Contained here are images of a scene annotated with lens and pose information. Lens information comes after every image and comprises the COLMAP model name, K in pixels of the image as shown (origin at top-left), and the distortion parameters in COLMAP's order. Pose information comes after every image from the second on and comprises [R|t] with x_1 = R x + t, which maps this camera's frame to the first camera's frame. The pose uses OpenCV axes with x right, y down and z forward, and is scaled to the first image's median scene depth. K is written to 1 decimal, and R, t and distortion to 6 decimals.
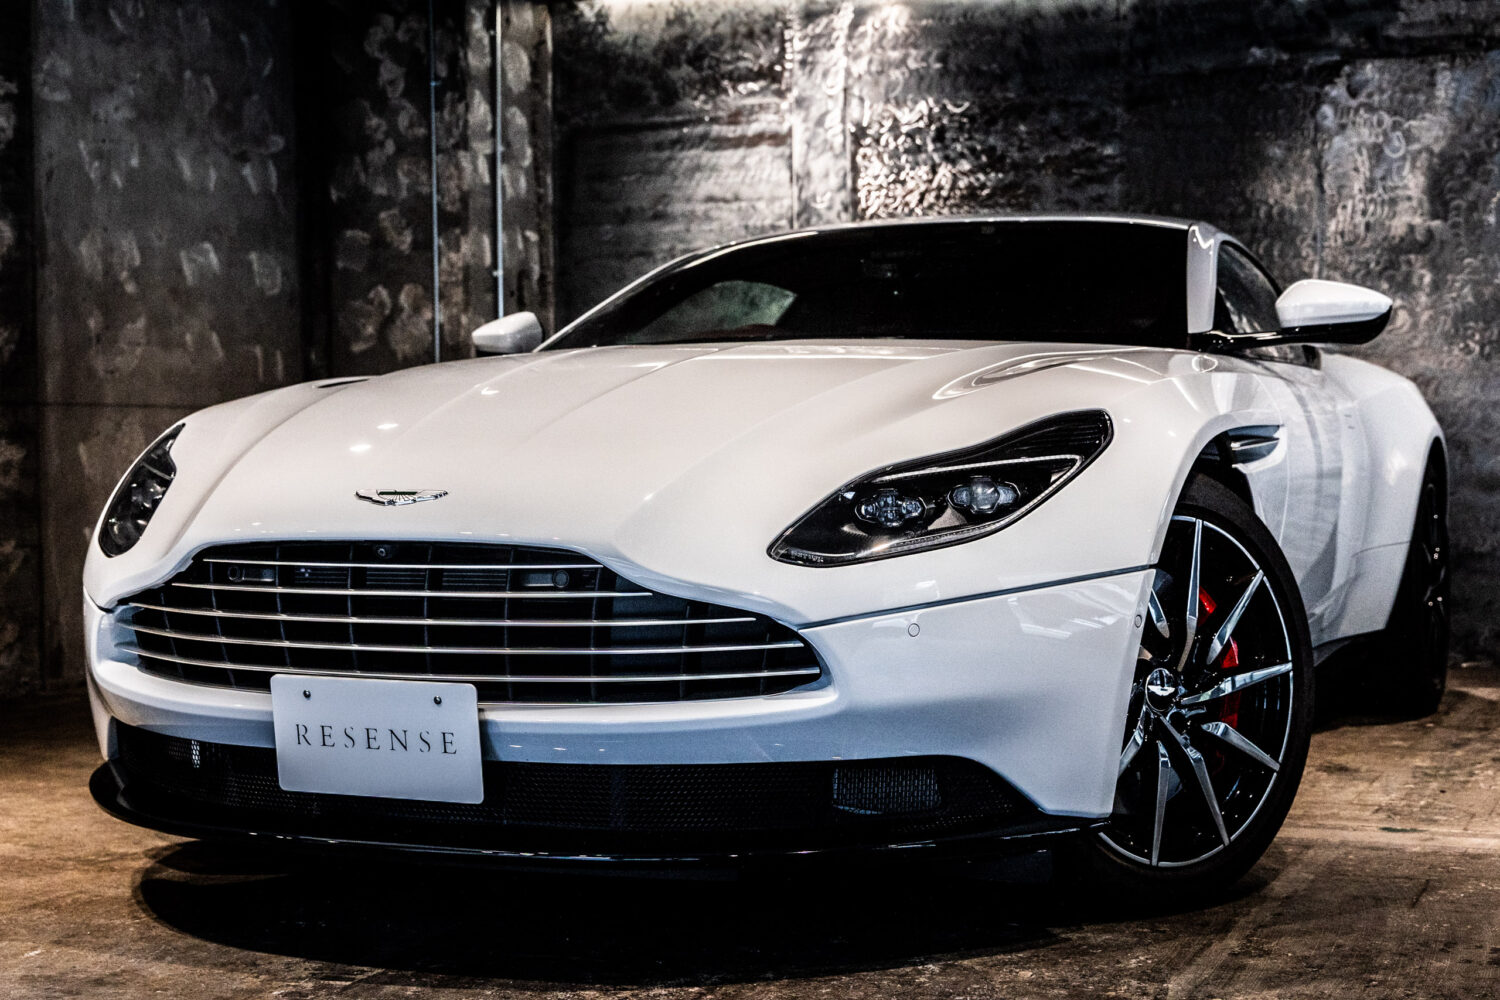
lens RADIAL K [[2261.6, 0, 760.6], [0, 2261.6, 502.5], [0, 0, 1]] dist [0.027241, -0.047727]
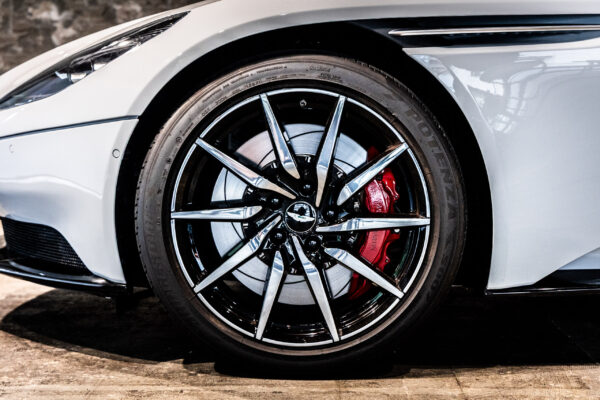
lens RADIAL K [[1061.9, 0, 299.8], [0, 1061.9, 200.3], [0, 0, 1]] dist [0.030297, 0.114280]
pose [[0.370101, 0.082765, -0.925297, 0.339619], [-0.023021, 0.996535, 0.079929, 0.009211], [0.928706, -0.008280, 0.370724, 0.336616]]
